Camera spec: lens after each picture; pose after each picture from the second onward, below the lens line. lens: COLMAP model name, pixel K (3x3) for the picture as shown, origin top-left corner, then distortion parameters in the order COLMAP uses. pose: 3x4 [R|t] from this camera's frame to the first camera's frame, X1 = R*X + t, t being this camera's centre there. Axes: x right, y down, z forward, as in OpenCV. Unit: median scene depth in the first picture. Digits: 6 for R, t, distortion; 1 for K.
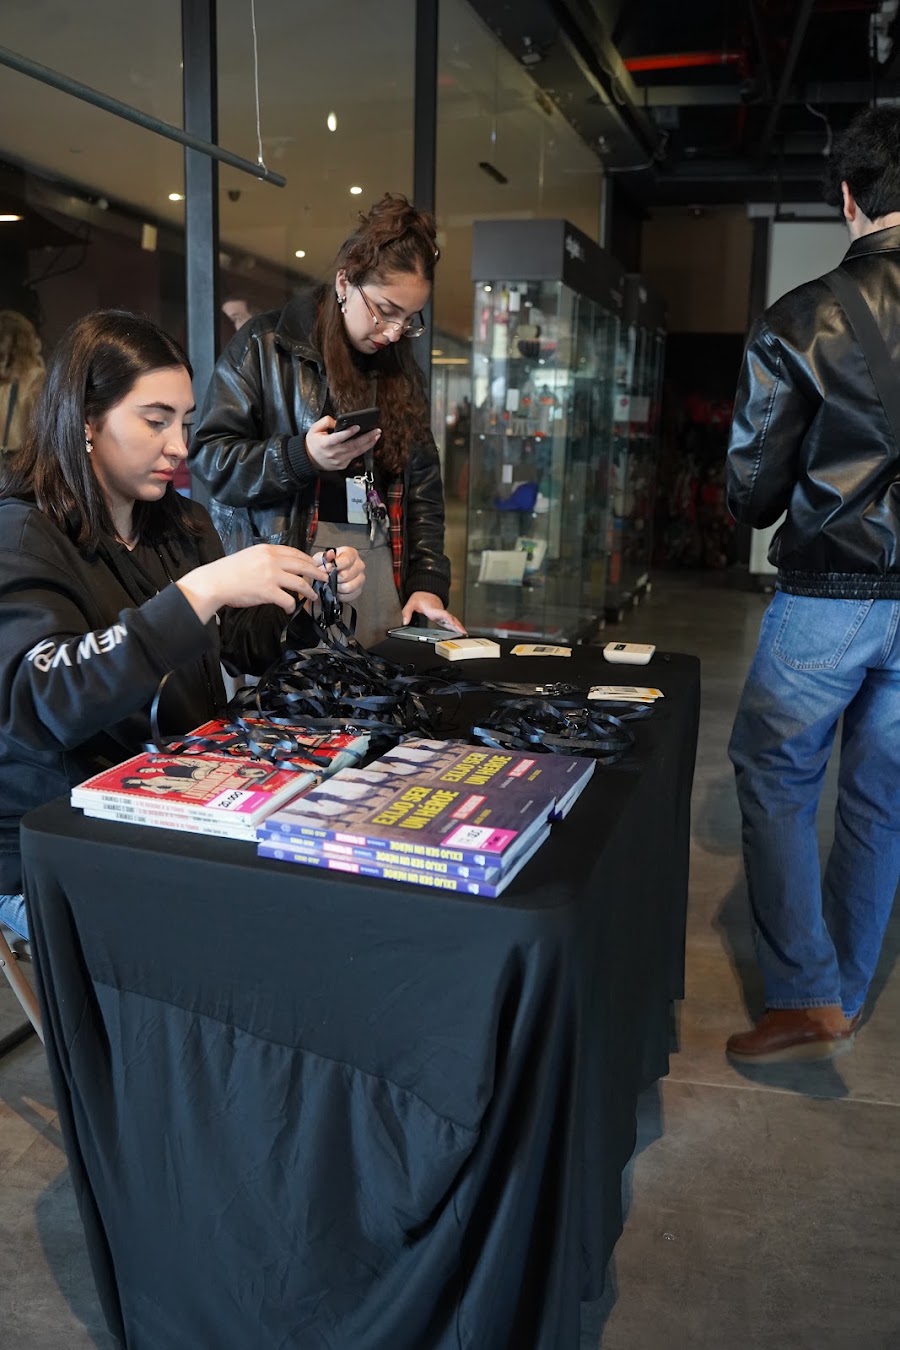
lens RADIAL K [[1110.3, 0, 464.2], [0, 1110.3, 657.8], [0, 0, 1]] dist [-0.104418, 0.097805]
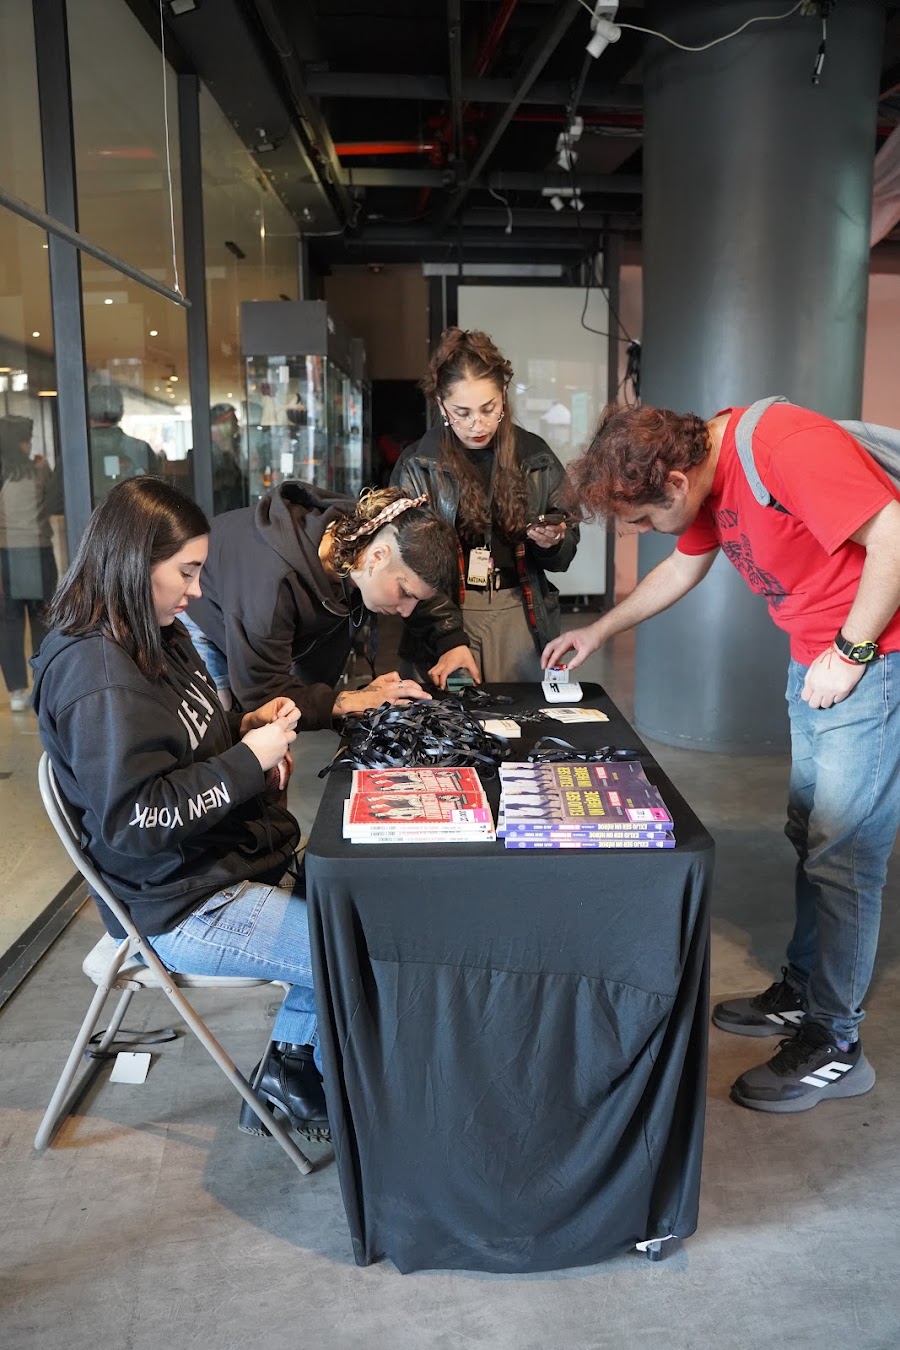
lens RADIAL K [[1110.3, 0, 464.2], [0, 1110.3, 657.8], [0, 0, 1]] dist [-0.104418, 0.097805]
pose [[0.943629, -0.090359, 0.318434, -0.619620], [0.097015, 0.995270, -0.005070, -0.066979], [-0.316470, 0.035677, 0.947931, -0.365271]]
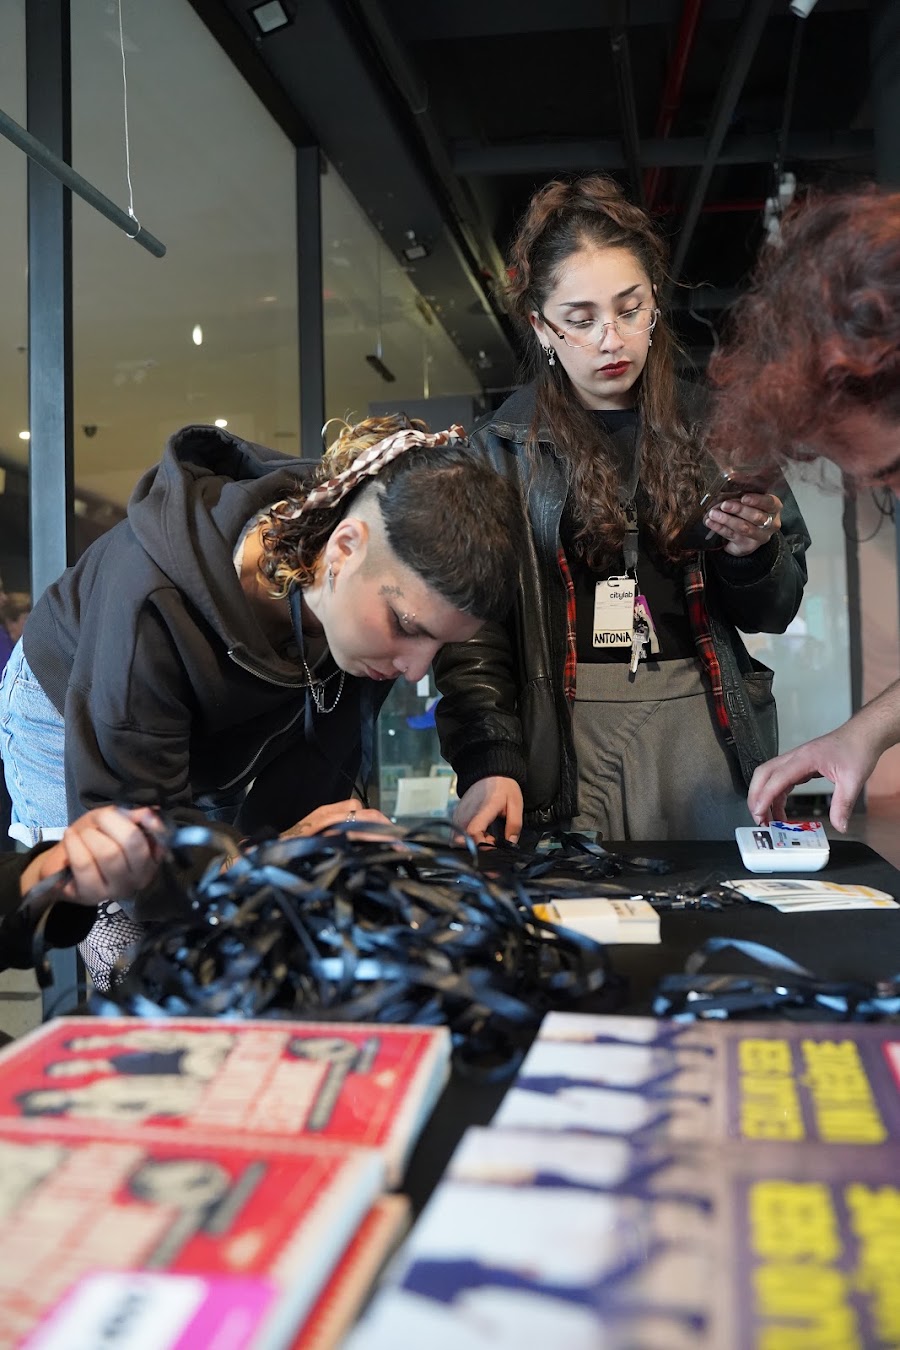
lens RADIAL K [[1110.3, 0, 464.2], [0, 1110.3, 657.8], [0, 0, 1]] dist [-0.104418, 0.097805]
pose [[0.990657, -0.047786, 0.127728, -0.148293], [0.076355, 0.970388, -0.229167, 0.040429], [-0.112995, 0.236778, 0.964971, 0.687850]]
